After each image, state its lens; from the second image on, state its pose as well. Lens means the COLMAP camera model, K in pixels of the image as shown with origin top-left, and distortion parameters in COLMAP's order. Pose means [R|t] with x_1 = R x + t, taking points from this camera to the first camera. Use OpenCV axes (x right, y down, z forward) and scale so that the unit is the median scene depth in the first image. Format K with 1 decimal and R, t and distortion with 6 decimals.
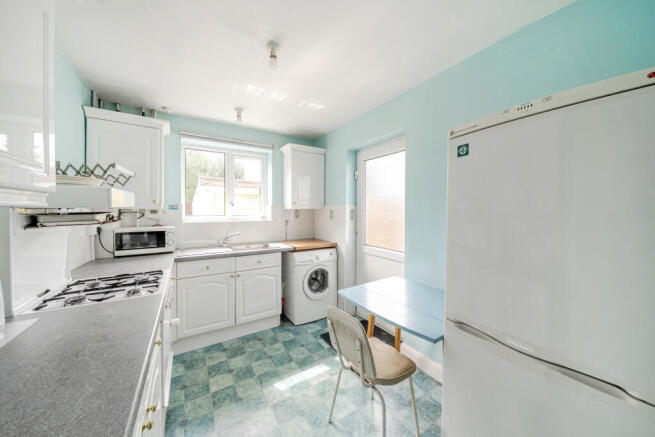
lens RADIAL K [[234.8, 0, 329.5], [0, 234.8, 213.3], [0, 0, 1]] dist [0.000180, -0.000068]
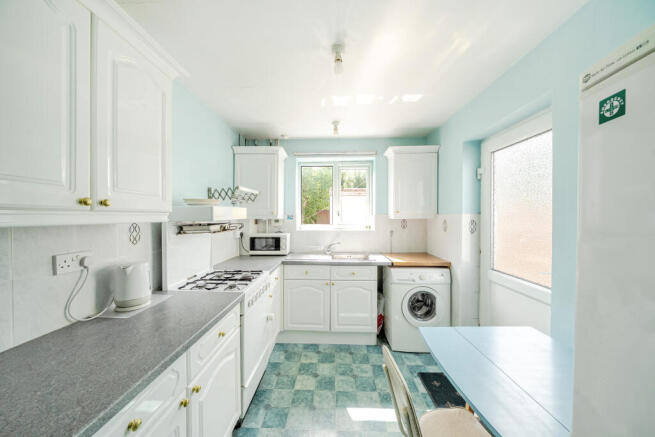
lens RADIAL K [[234.1, 0, 327.8], [0, 234.1, 217.1], [0, 0, 1]] dist [-0.000302, -0.000157]
pose [[0.813666, 0.002303, -0.581328, 0.186643], [-0.006676, 0.999963, -0.005383, -0.022665], [0.581294, 0.008261, 0.813652, 0.148293]]
